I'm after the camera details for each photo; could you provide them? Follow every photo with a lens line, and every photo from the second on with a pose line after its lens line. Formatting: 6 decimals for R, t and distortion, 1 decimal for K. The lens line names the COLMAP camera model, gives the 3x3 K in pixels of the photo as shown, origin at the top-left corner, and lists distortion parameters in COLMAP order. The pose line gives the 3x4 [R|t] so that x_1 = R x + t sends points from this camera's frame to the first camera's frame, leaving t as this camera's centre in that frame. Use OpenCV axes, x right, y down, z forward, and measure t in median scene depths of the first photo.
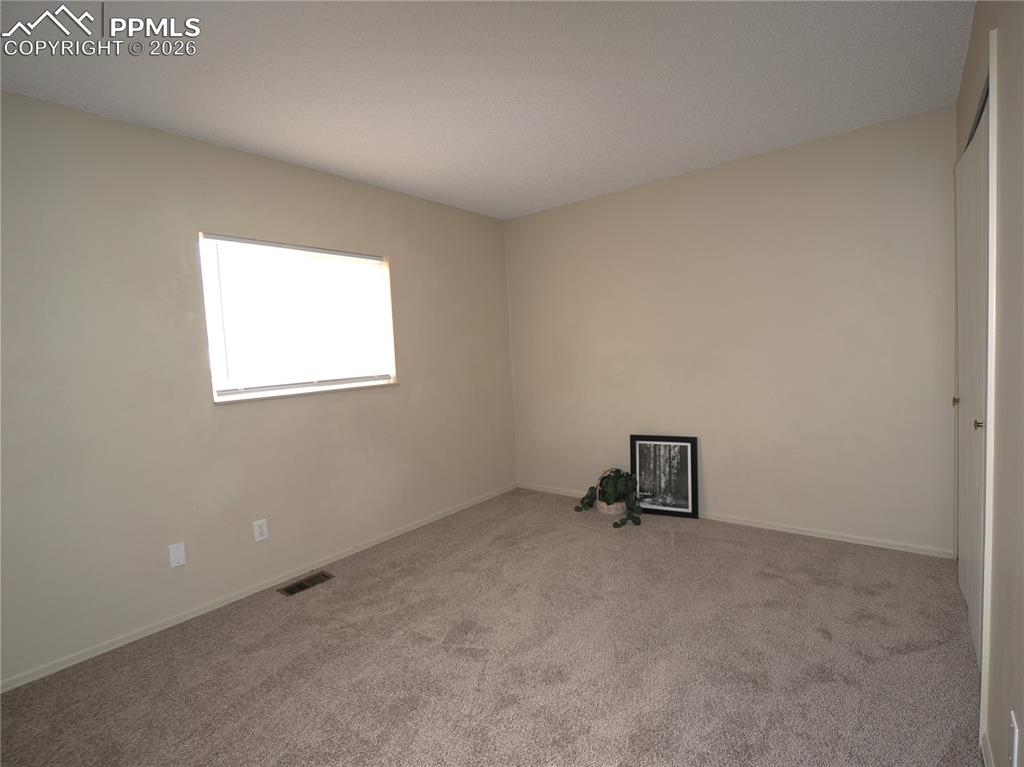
lens RADIAL K [[517.6, 0, 512.0], [0, 517.6, 383.5], [0, 0, 1]] dist [-0.013213, -0.000227]
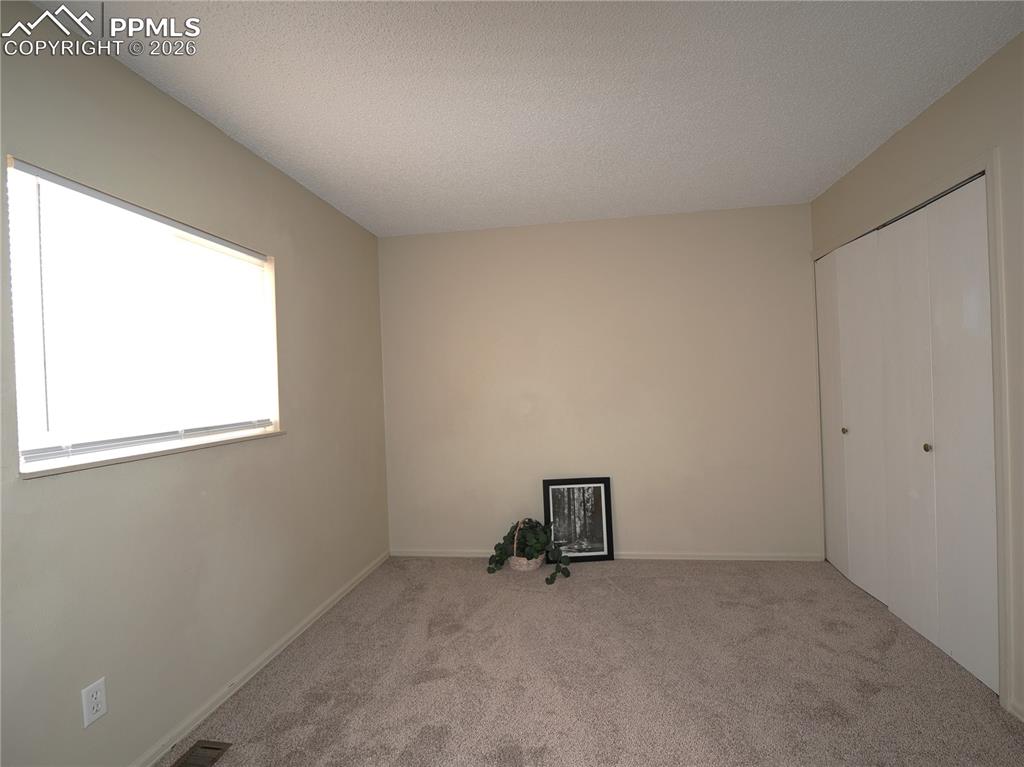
lens RADIAL K [[517.6, 0, 512.0], [0, 517.6, 383.5], [0, 0, 1]] dist [-0.013213, -0.000227]
pose [[0.857745, 0.019591, 0.513703, -0.316832], [0.026897, 0.996195, -0.082902, 0.001232], [-0.513372, 0.084926, 0.853954, 0.220006]]
